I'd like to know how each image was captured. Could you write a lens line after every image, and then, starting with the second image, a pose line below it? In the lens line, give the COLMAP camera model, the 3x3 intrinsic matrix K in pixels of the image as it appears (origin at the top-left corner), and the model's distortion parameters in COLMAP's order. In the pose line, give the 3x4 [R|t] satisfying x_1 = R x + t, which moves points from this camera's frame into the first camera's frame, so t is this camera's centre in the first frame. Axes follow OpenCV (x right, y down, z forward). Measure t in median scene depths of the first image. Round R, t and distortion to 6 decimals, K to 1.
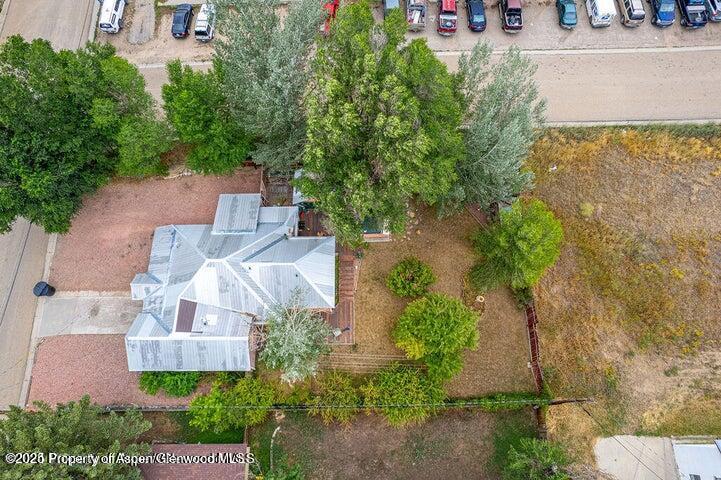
lens RADIAL K [[461.6, 0, 360.5], [0, 461.6, 240.0], [0, 0, 1]] dist [-0.074419, 0.068354]
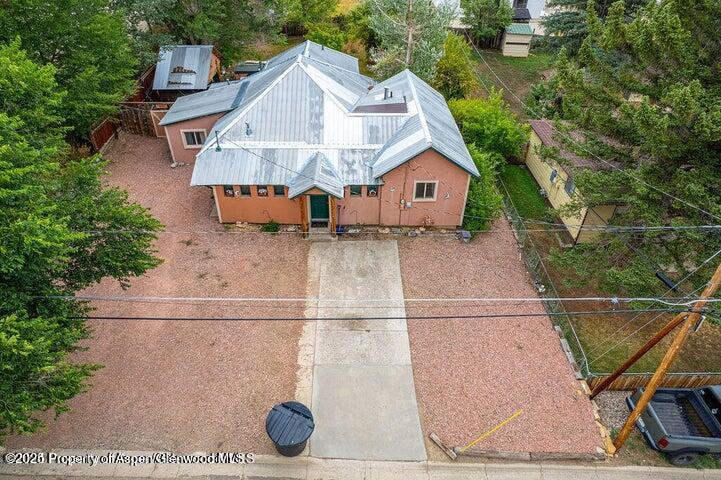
lens RADIAL K [[461.6, 0, 360.5], [0, 461.6, 240.0], [0, 0, 1]] dist [-0.074419, 0.068354]
pose [[-0.012645, -0.625549, 0.780082, -0.895806], [0.921716, 0.295163, 0.251632, 0.035135], [-0.387660, 0.722196, 0.572846, 0.719666]]
